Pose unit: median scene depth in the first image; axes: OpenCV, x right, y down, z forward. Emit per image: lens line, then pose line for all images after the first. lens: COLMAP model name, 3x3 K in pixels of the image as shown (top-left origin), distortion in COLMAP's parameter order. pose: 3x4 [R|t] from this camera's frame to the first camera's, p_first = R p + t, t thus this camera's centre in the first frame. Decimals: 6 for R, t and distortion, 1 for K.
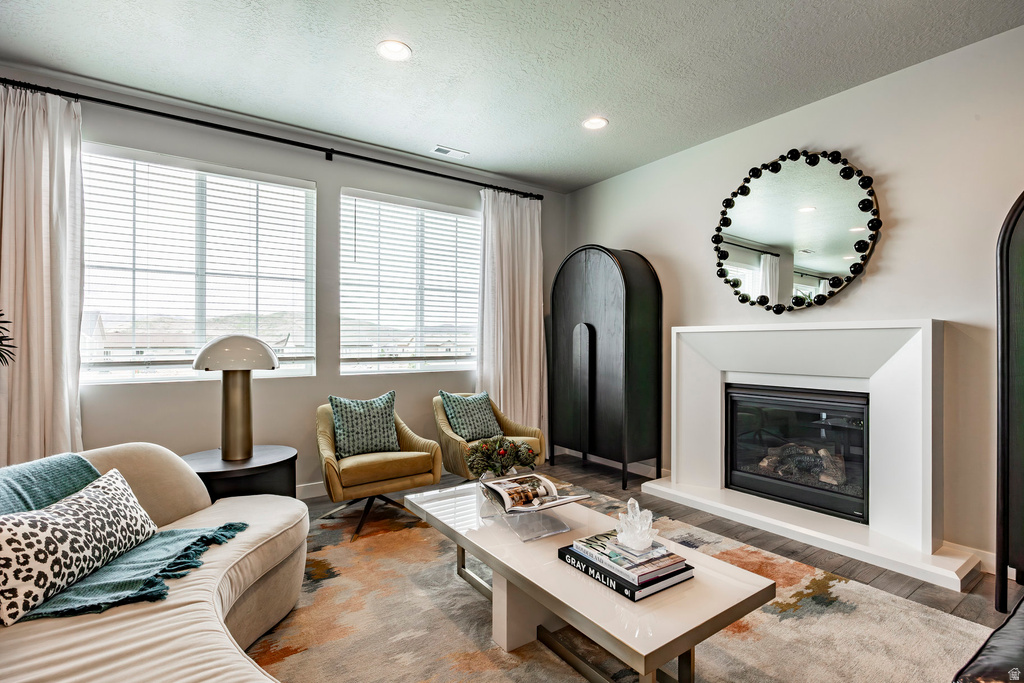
lens RADIAL K [[486.9, 0, 521.3], [0, 486.9, 342.0], [0, 0, 1]] dist [-0.015649, 0.001024]
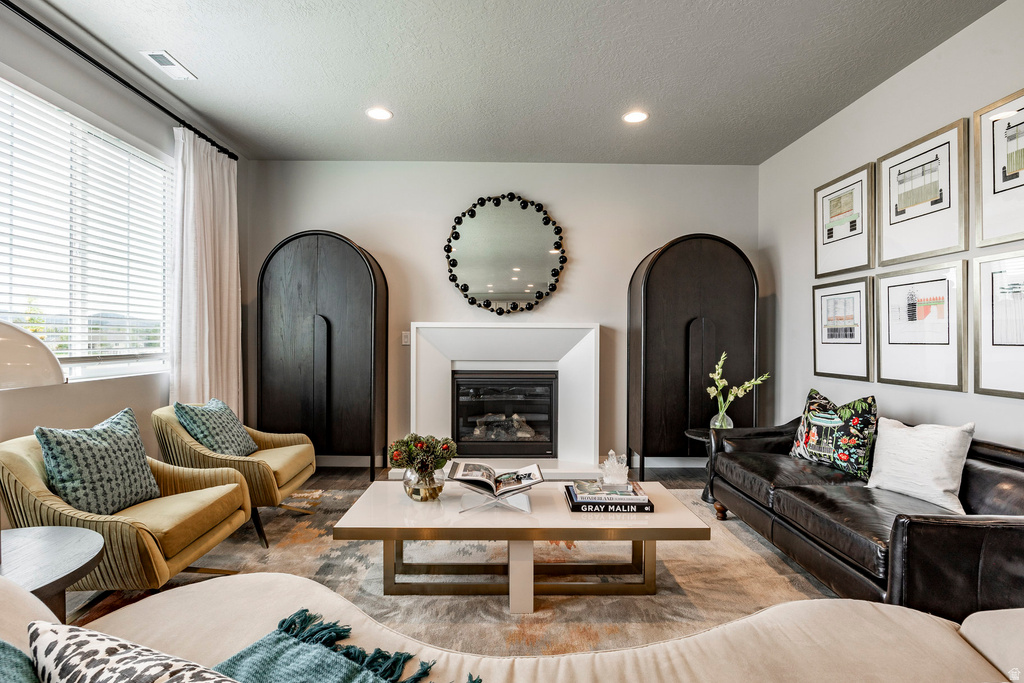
lens RADIAL K [[486.9, 0, 510.0], [0, 486.9, 339.0], [0, 0, 1]] dist [-0.015649, 0.001024]
pose [[0.568417, 0.000314, 0.822740, -0.549080], [-0.006401, 0.999971, 0.004041, 0.001698], [-0.822715, -0.007563, 0.568403, 0.232443]]
